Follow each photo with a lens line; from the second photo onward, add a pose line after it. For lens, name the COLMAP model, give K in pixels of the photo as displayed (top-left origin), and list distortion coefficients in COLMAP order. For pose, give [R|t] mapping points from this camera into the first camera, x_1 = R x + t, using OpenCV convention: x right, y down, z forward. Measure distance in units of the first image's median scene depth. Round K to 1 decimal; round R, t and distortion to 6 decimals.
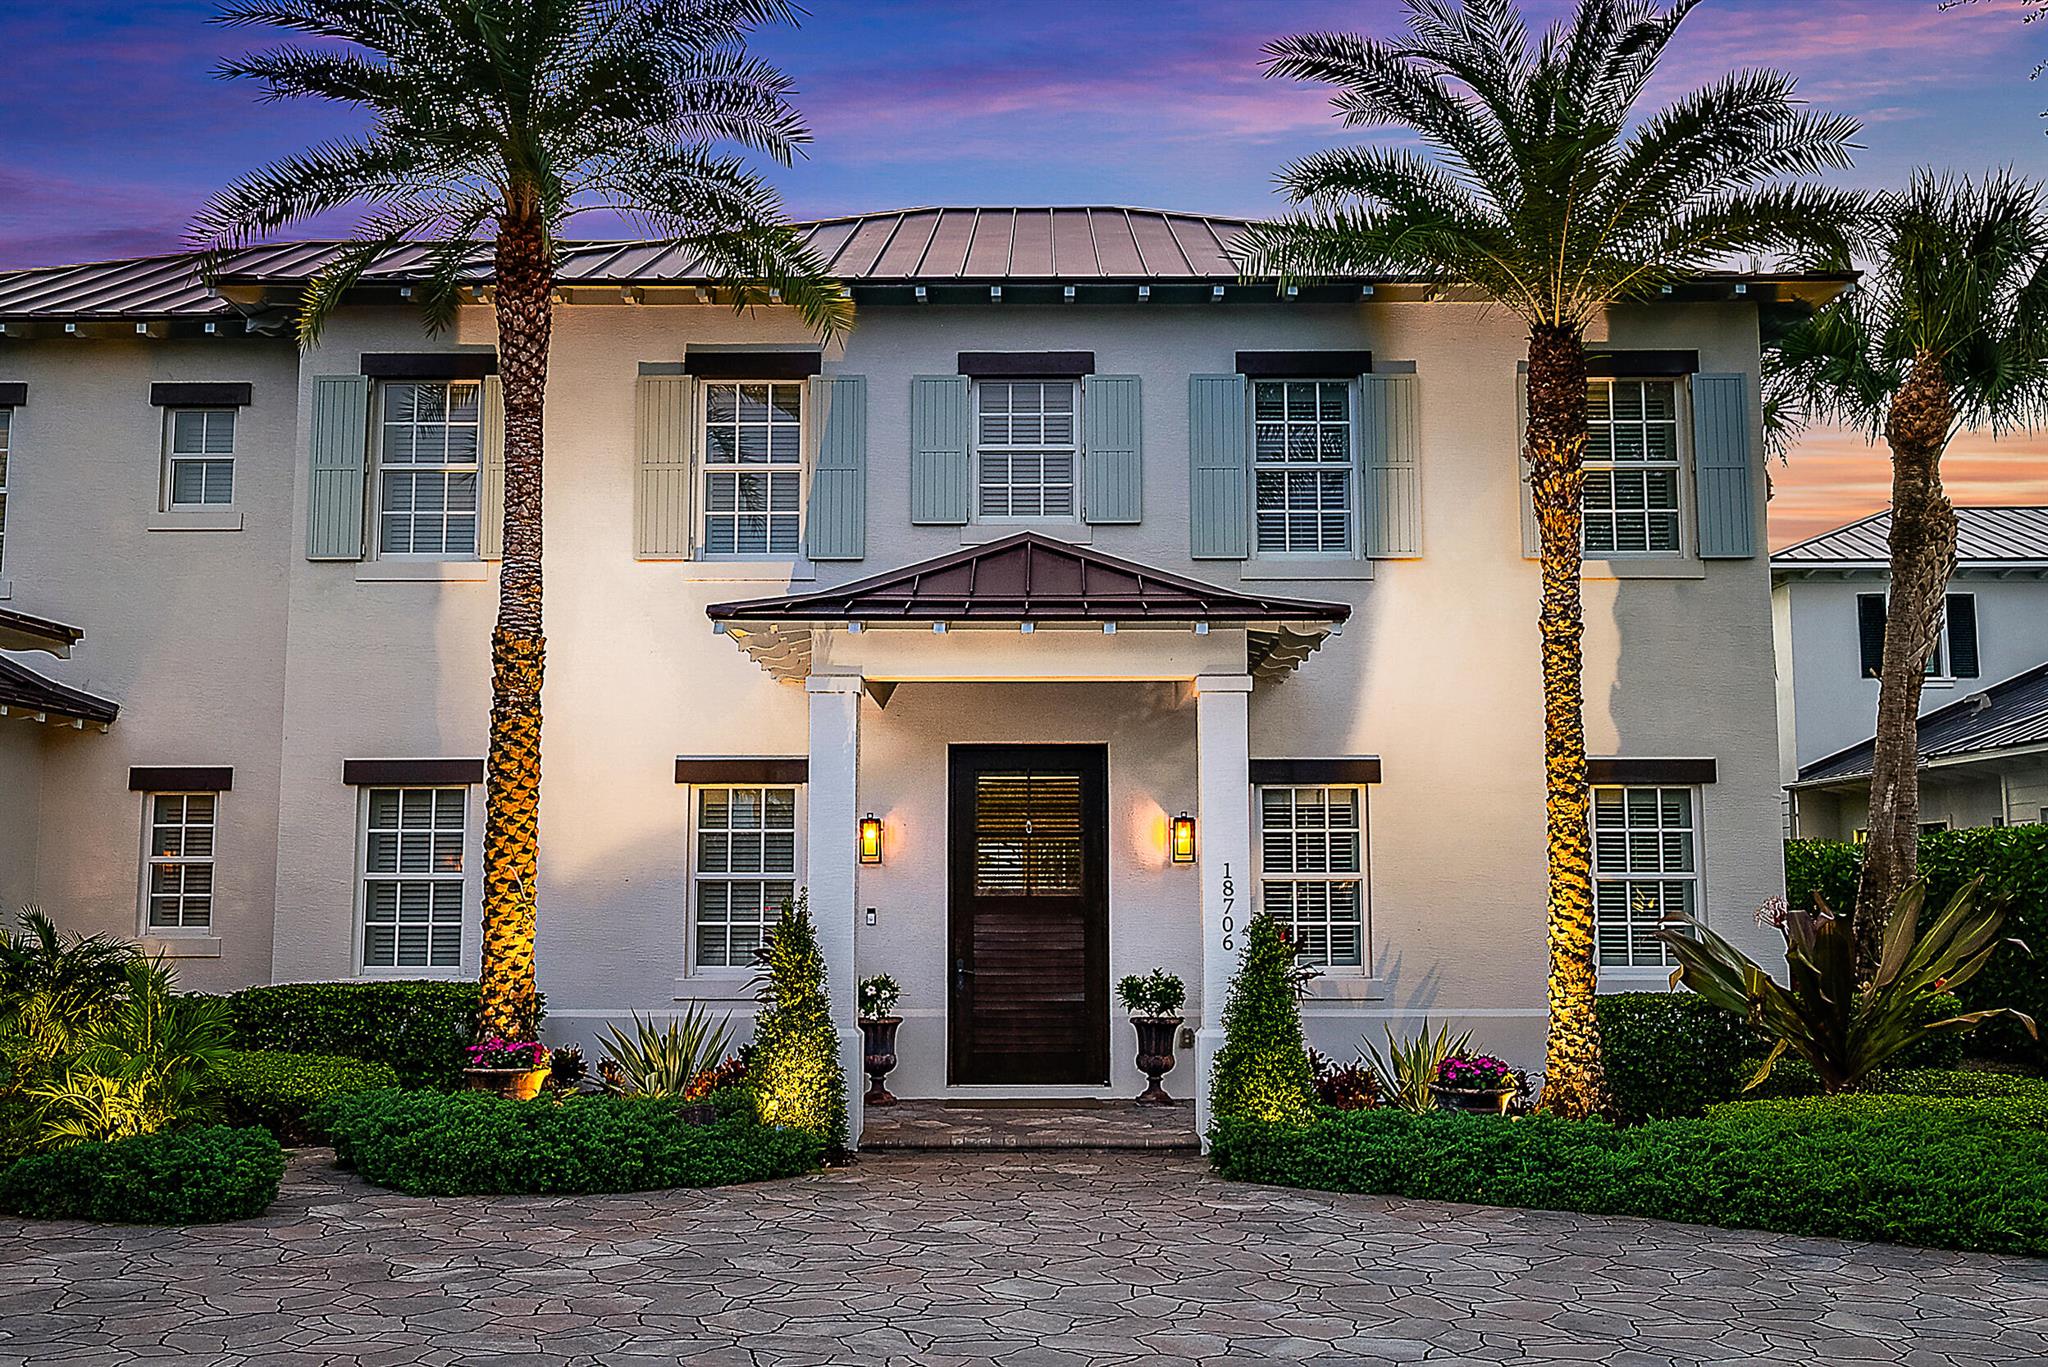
lens RADIAL K [[1941.0, 0, 1024.0], [0, 1941.0, 683.5], [0, 0, 1]] dist [0.000052, 0.003576]
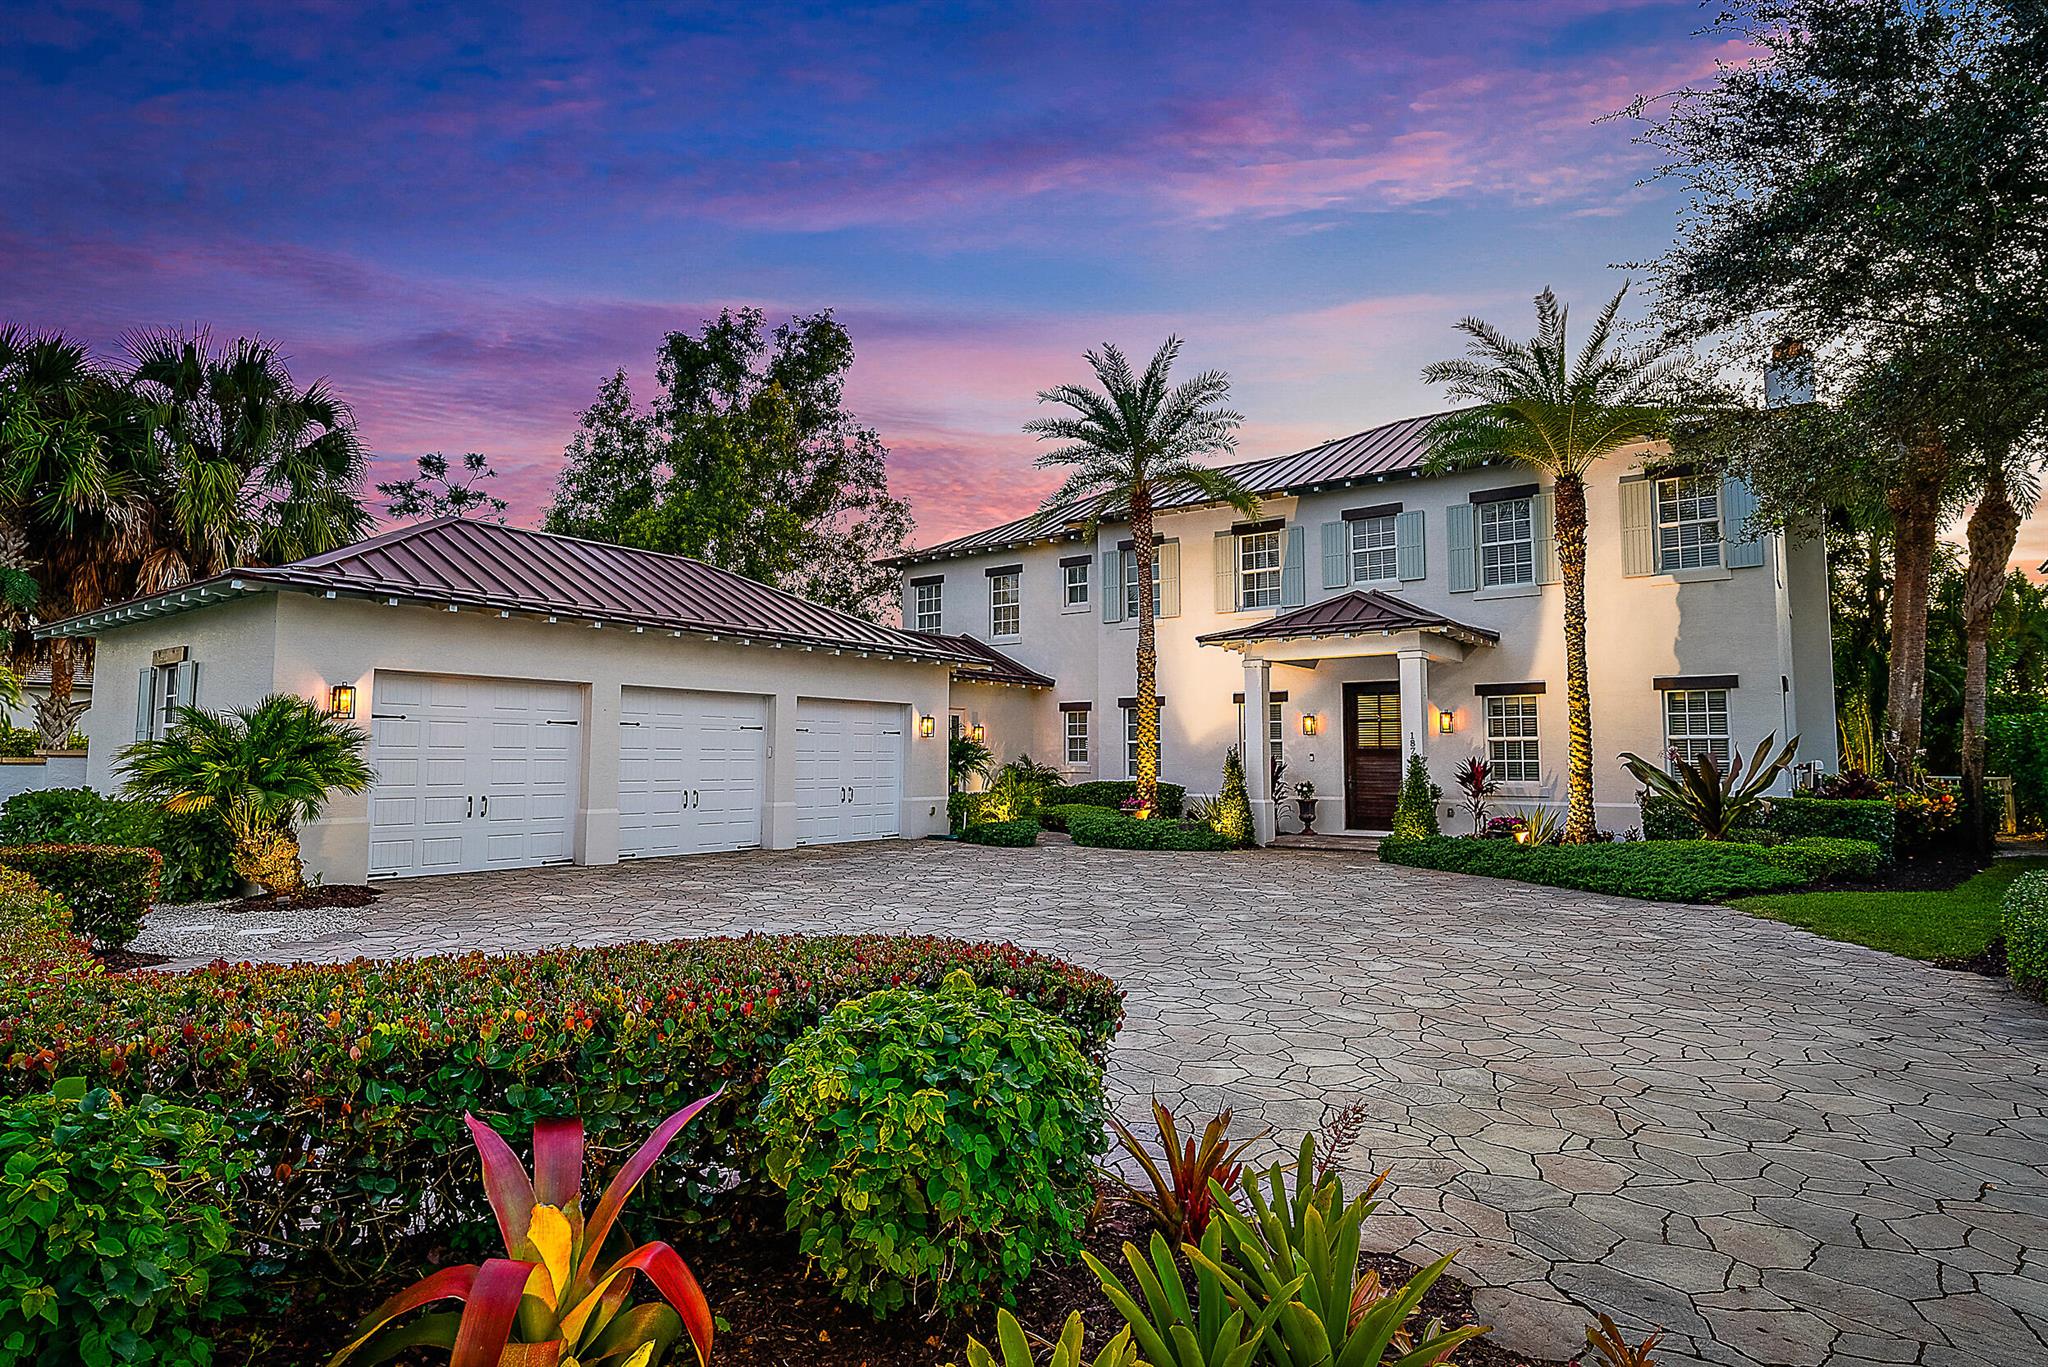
lens RADIAL K [[1121.5, 0, 1024.0], [0, 1121.5, 683.5], [0, 0, 1]] dist [-0.001059, -0.000573]
pose [[0.799449, -0.038904, -0.599473, 0.459214], [0.062057, 0.997910, 0.017996, -0.015417], [0.597521, -0.051588, 0.800192, -0.291662]]
